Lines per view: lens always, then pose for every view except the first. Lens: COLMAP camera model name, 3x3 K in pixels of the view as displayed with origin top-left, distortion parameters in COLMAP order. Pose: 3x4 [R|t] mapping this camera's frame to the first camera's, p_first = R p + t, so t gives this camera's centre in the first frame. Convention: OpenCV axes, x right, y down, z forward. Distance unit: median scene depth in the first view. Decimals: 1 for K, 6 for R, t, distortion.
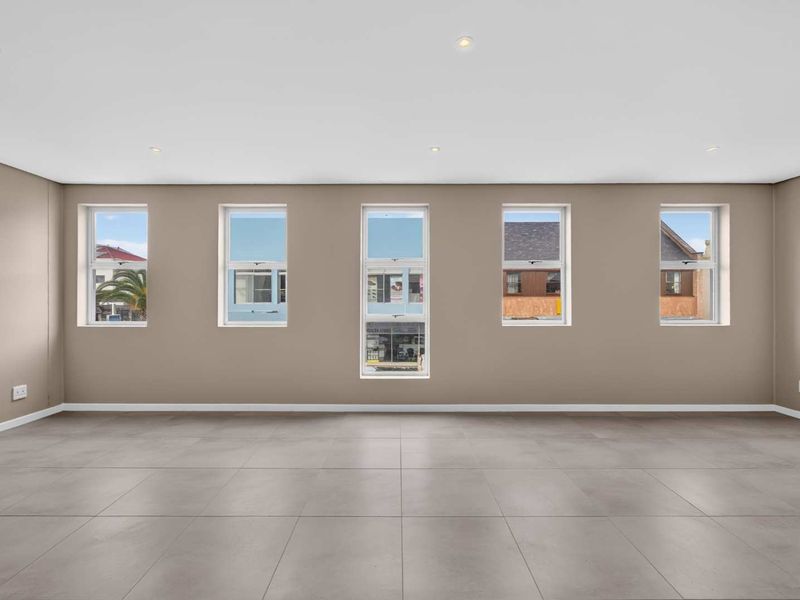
lens RADIAL K [[367.8, 0, 396.9], [0, 367.8, 295.1], [0, 0, 1]] dist [-0.002940, 0.002331]
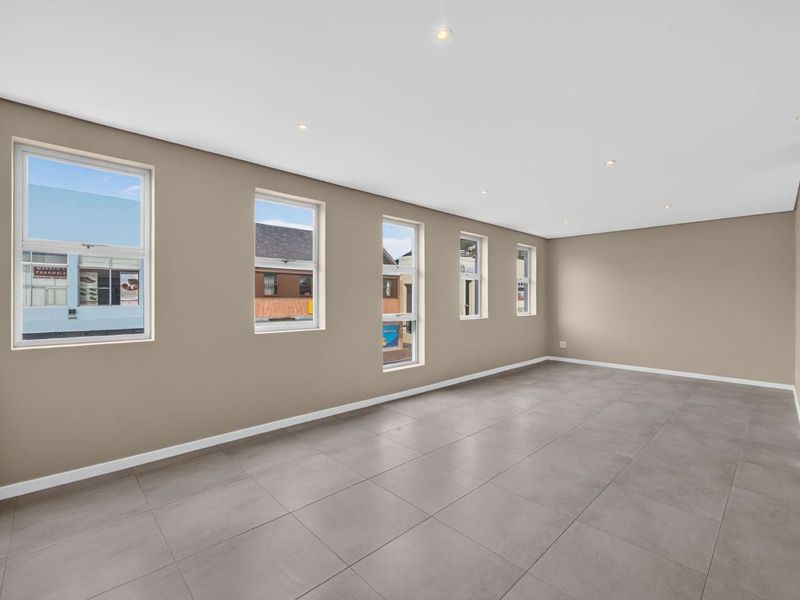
lens RADIAL K [[367.8, 0, 393.1], [0, 367.8, 295.1], [0, 0, 1]] dist [-0.002940, 0.002331]
pose [[0.726771, 0.008186, 0.686832, -0.153809], [-0.005274, 0.999966, -0.006337, 0.000342], [-0.686860, 0.000983, 0.726789, 0.032668]]
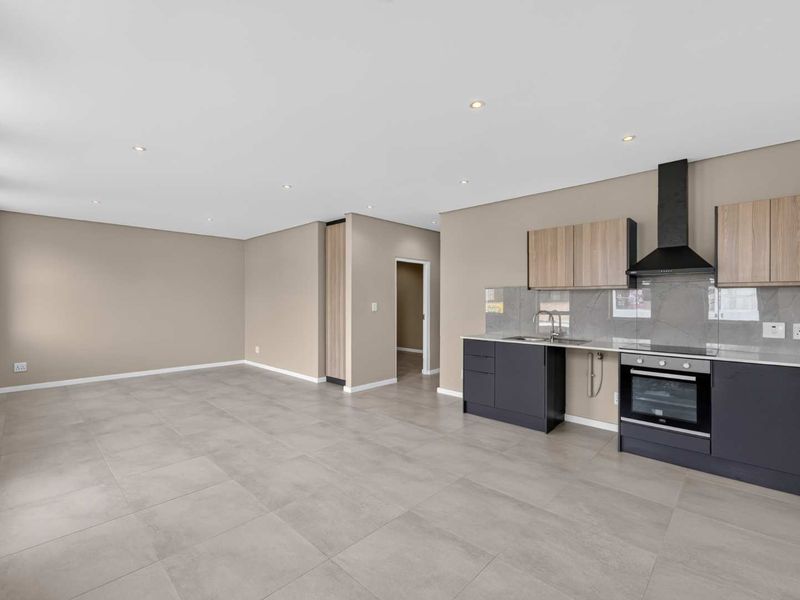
lens RADIAL K [[367.8, 0, 400.3], [0, 367.8, 301.3], [0, 0, 1]] dist [-0.002940, 0.002331]
pose [[-0.729235, -0.001088, 0.684263, -0.146517], [-0.002241, 0.999997, -0.000799, 0.000612], [-0.684260, -0.002116, -0.729235, 0.174124]]
